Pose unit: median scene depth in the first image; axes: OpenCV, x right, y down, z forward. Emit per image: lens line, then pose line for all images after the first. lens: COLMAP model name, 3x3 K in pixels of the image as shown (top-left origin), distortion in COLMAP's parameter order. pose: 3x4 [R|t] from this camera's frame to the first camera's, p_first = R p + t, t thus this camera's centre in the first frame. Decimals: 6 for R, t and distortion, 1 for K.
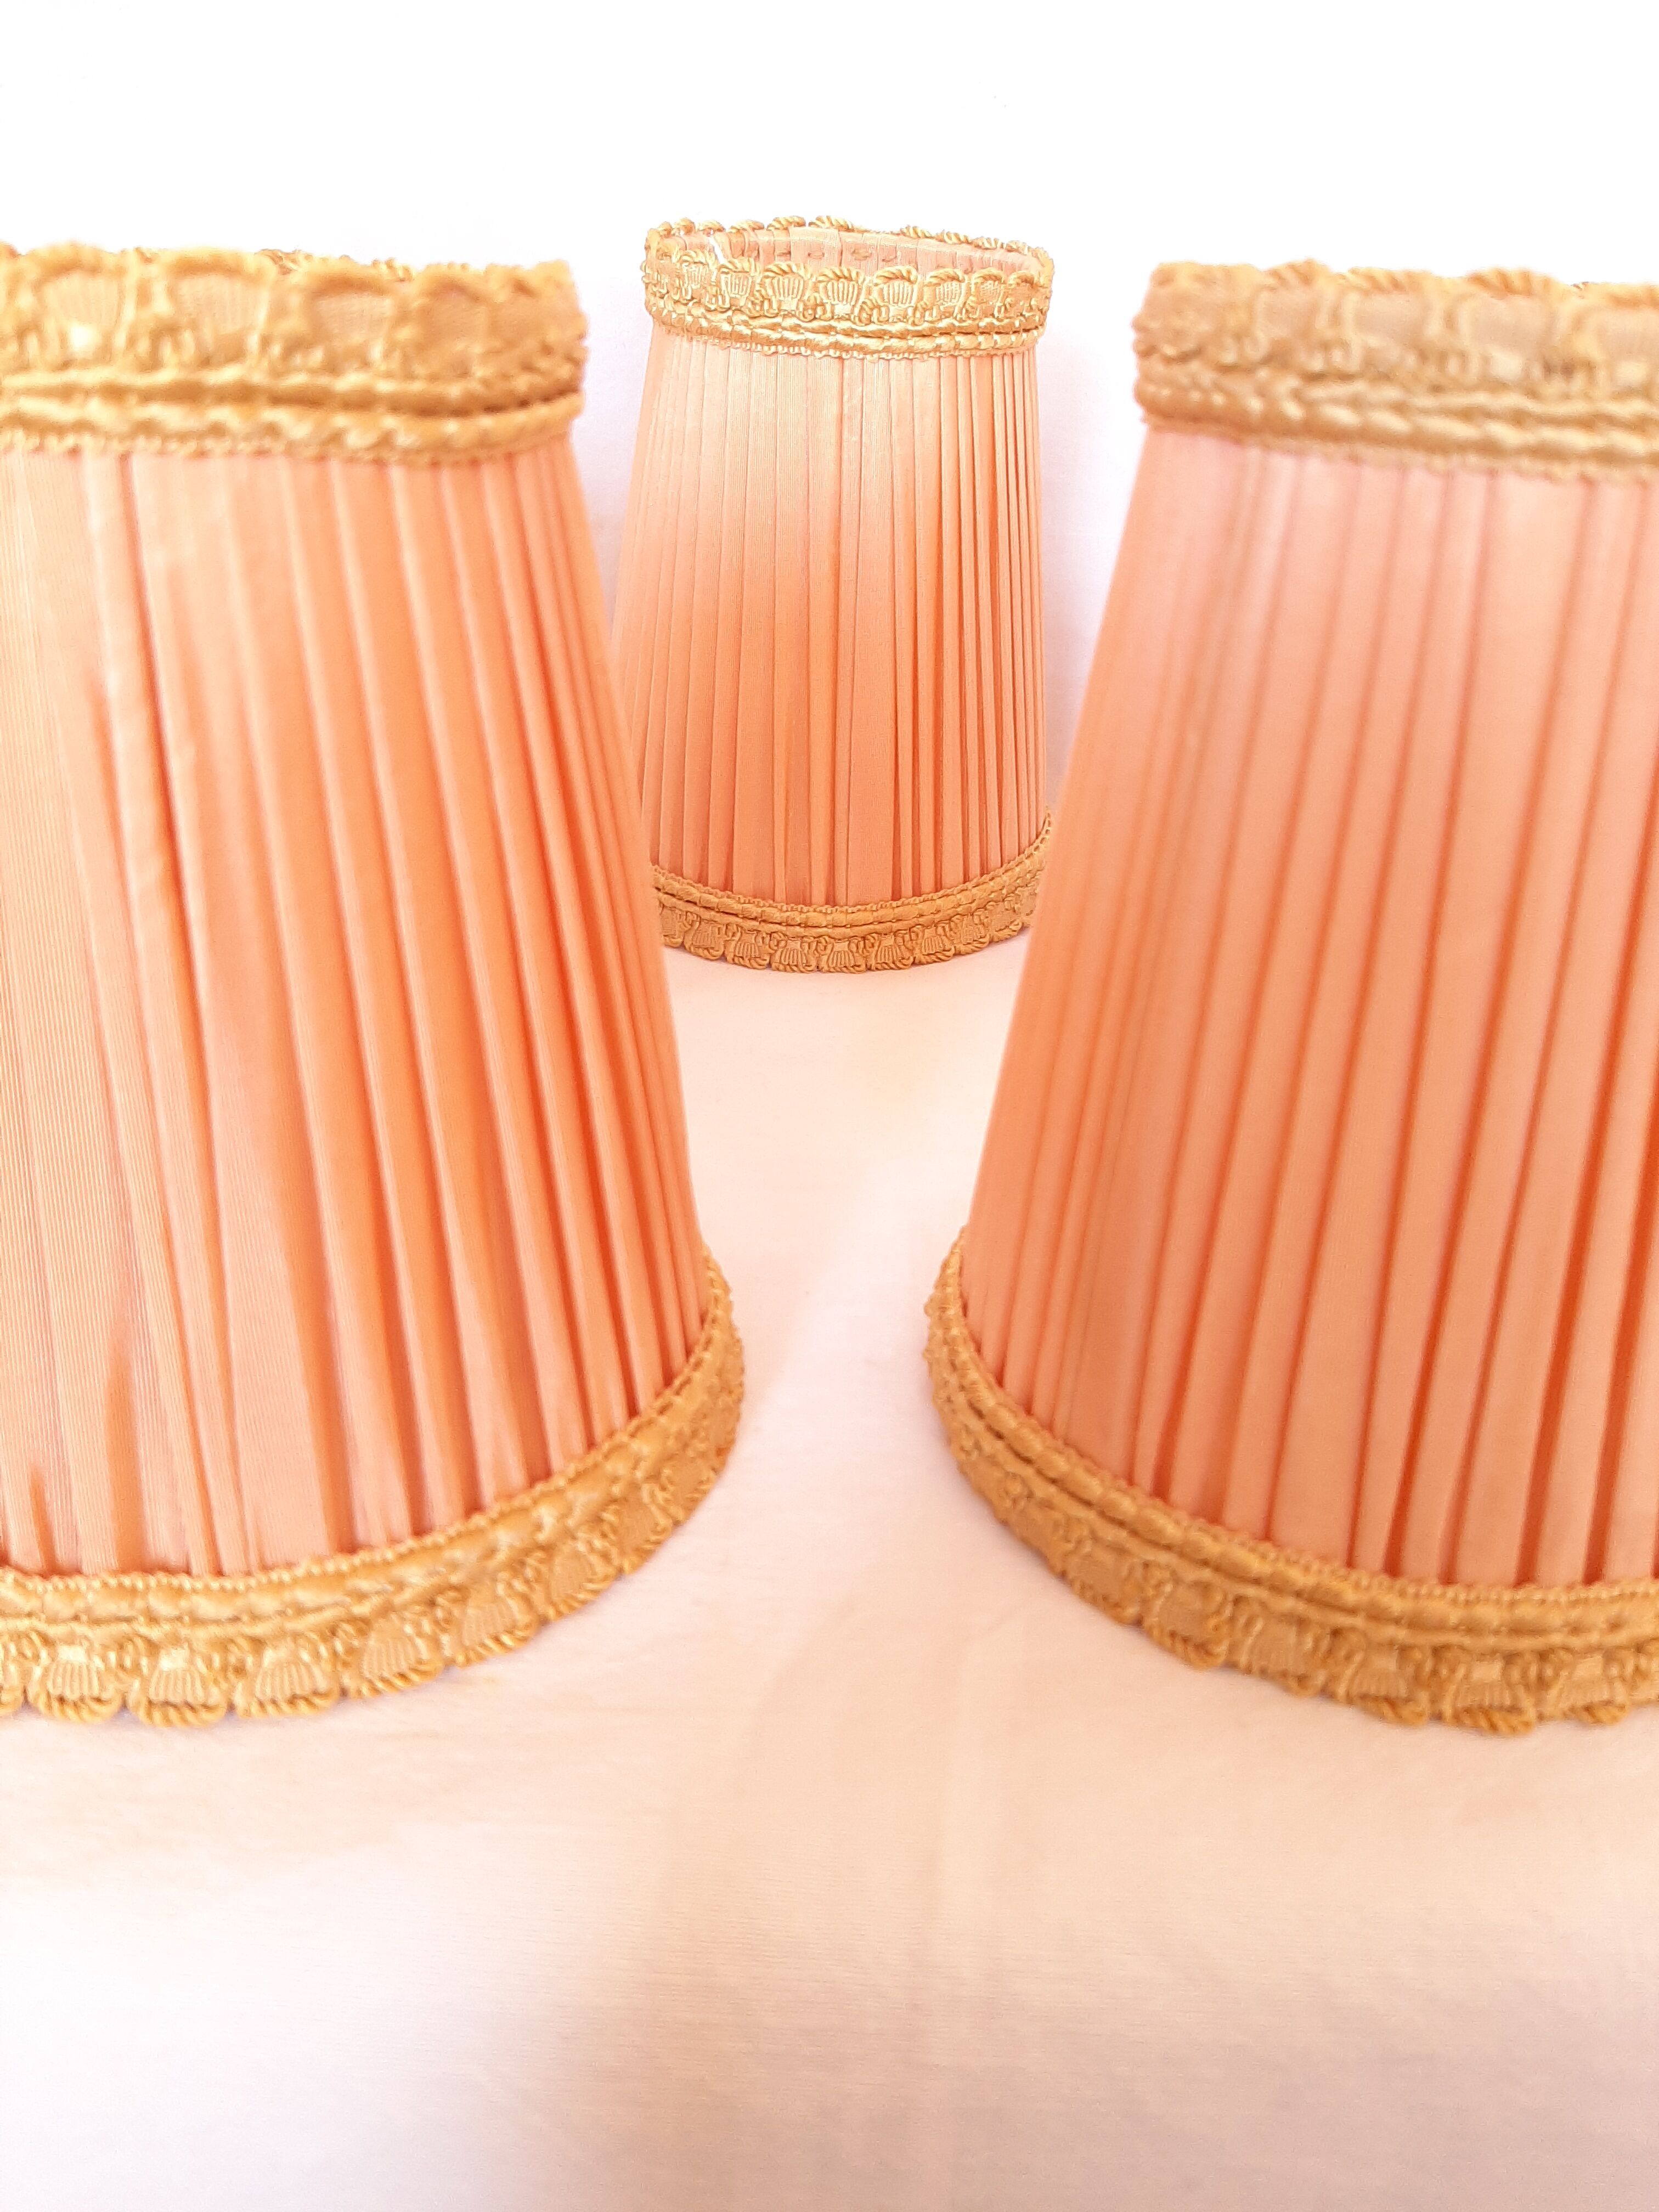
lens RADIAL K [[2081.9, 0, 829.5], [0, 2081.9, 1106.0], [0, 0, 1]] dist [0.187217, -0.709794]
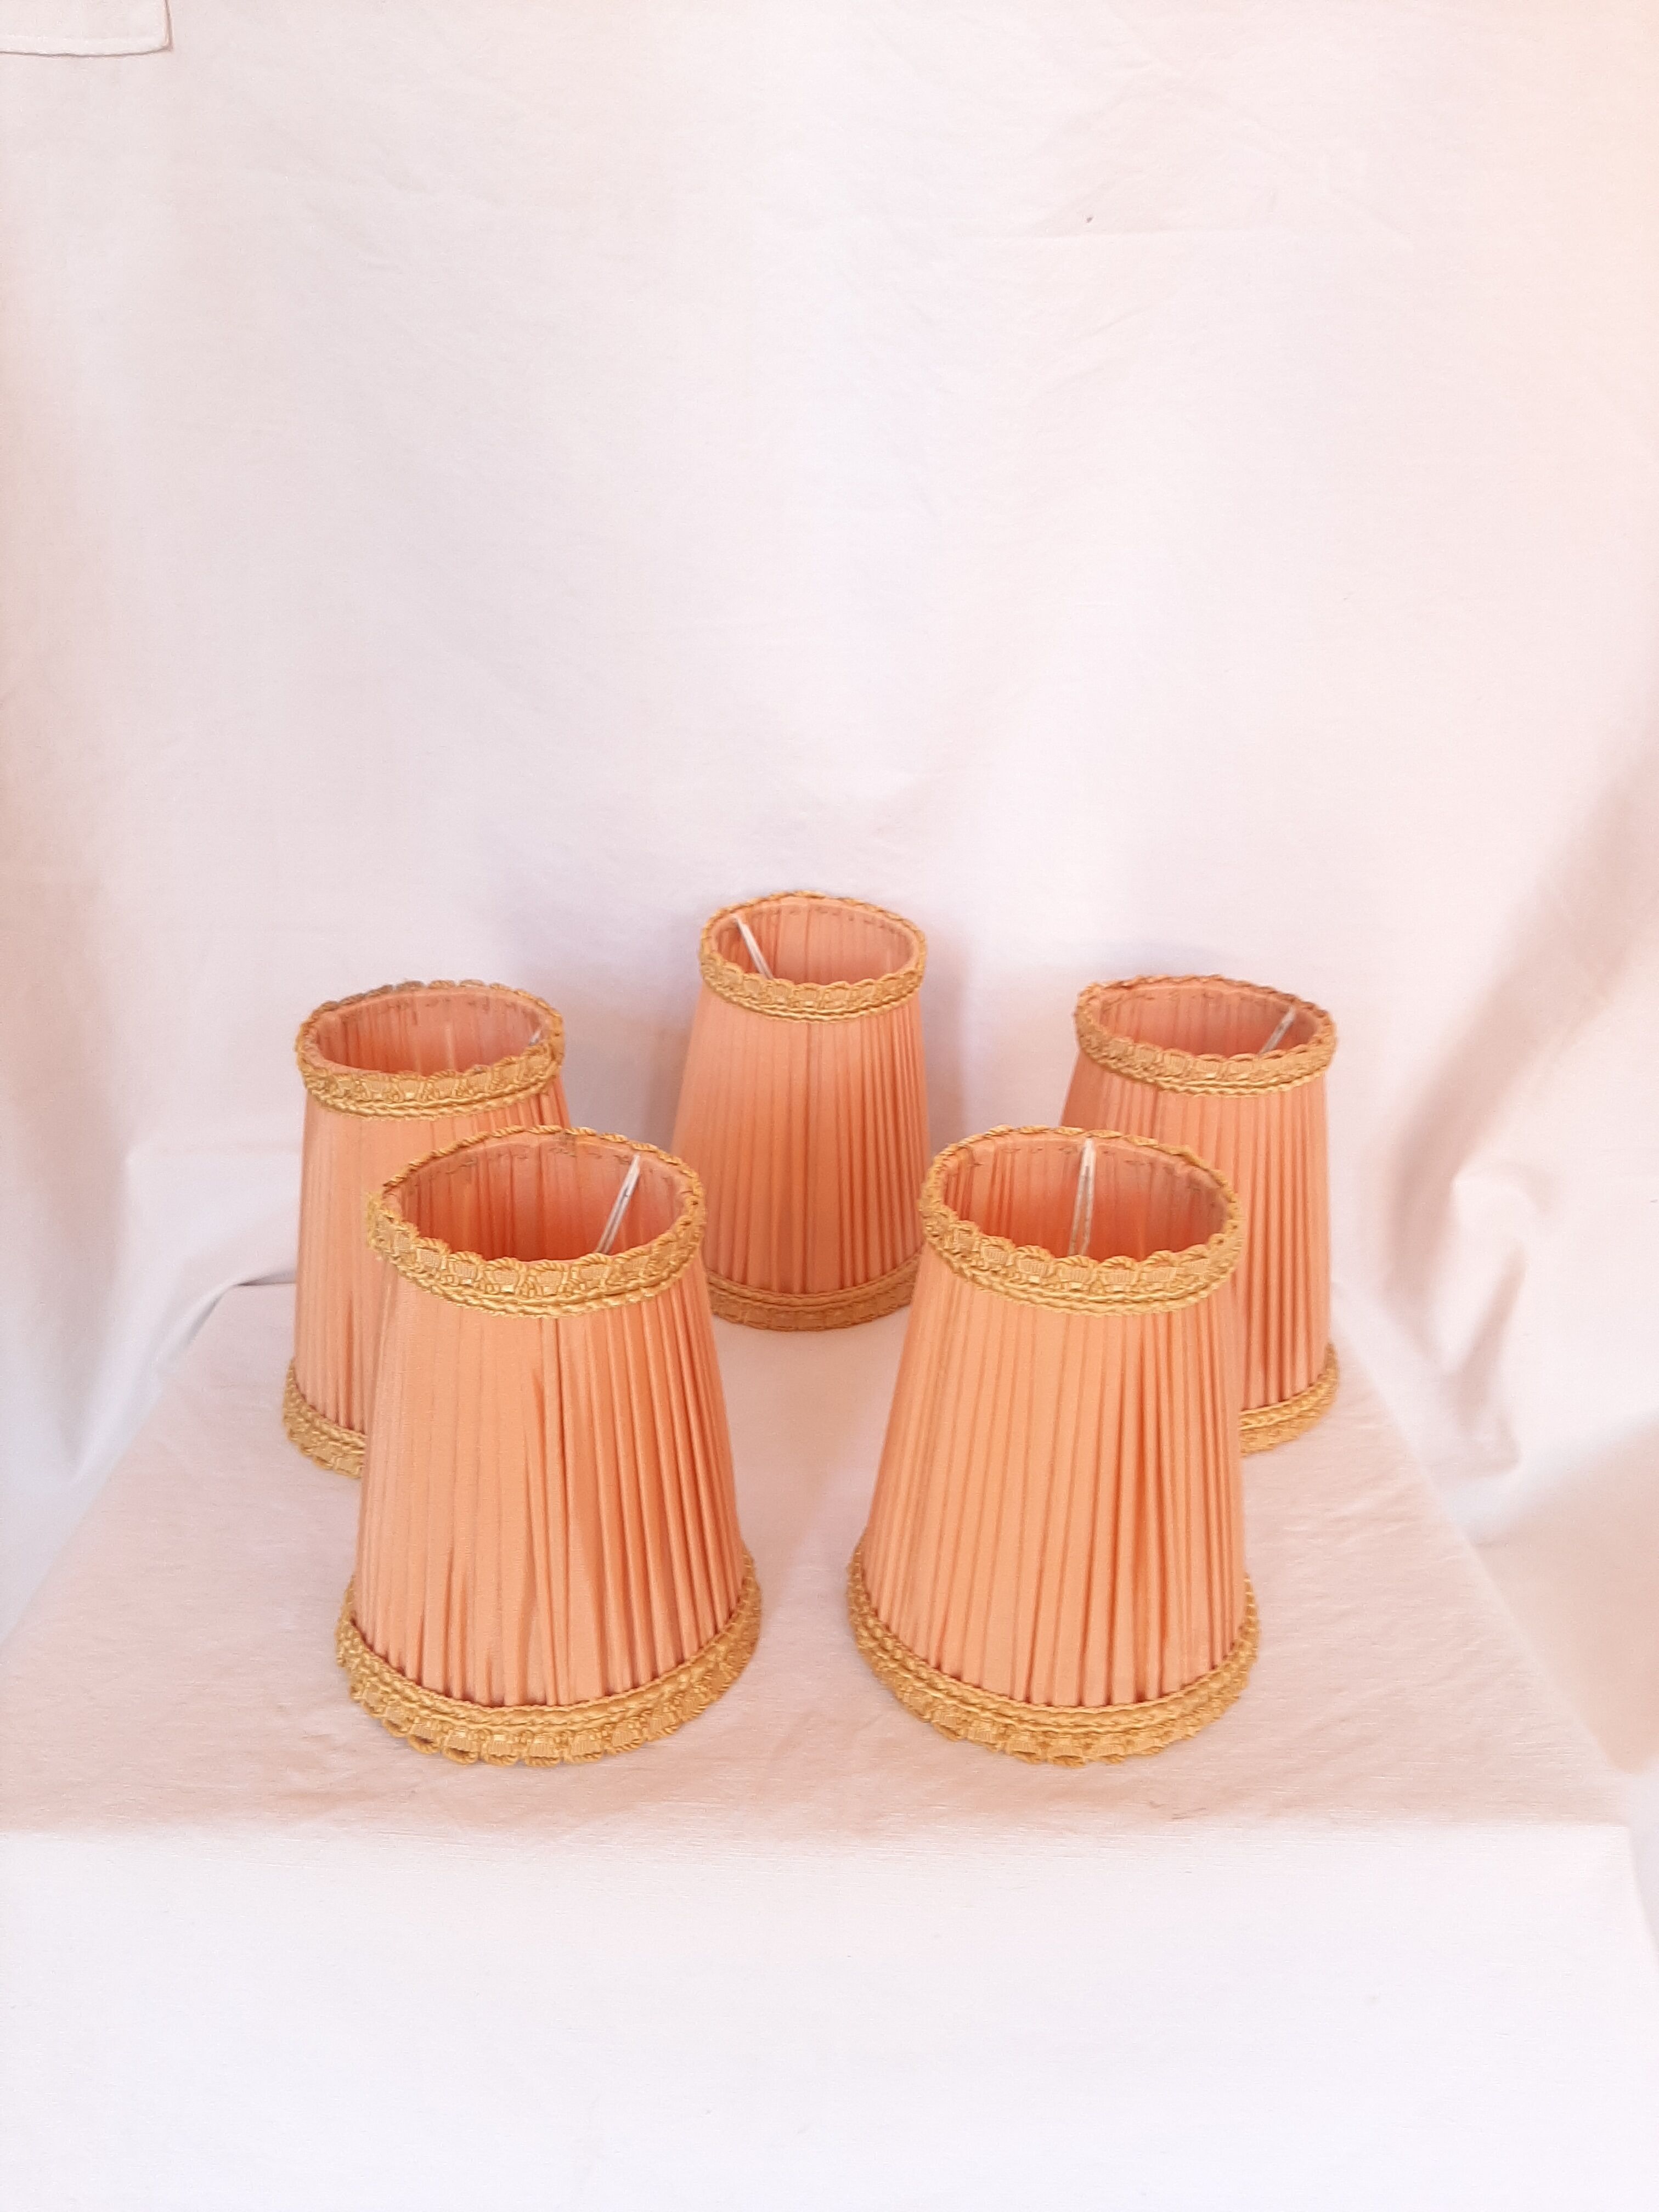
lens RADIAL K [[2081.9, 0, 829.5], [0, 2081.9, 1106.0], [0, 0, 1]] dist [0.187217, -0.709794]
pose [[0.999958, -0.001540, 0.009049, 0.012271], [0.001838, 0.999450, -0.033105, -0.380024], [-0.008993, 0.033120, 0.999411, -1.430838]]
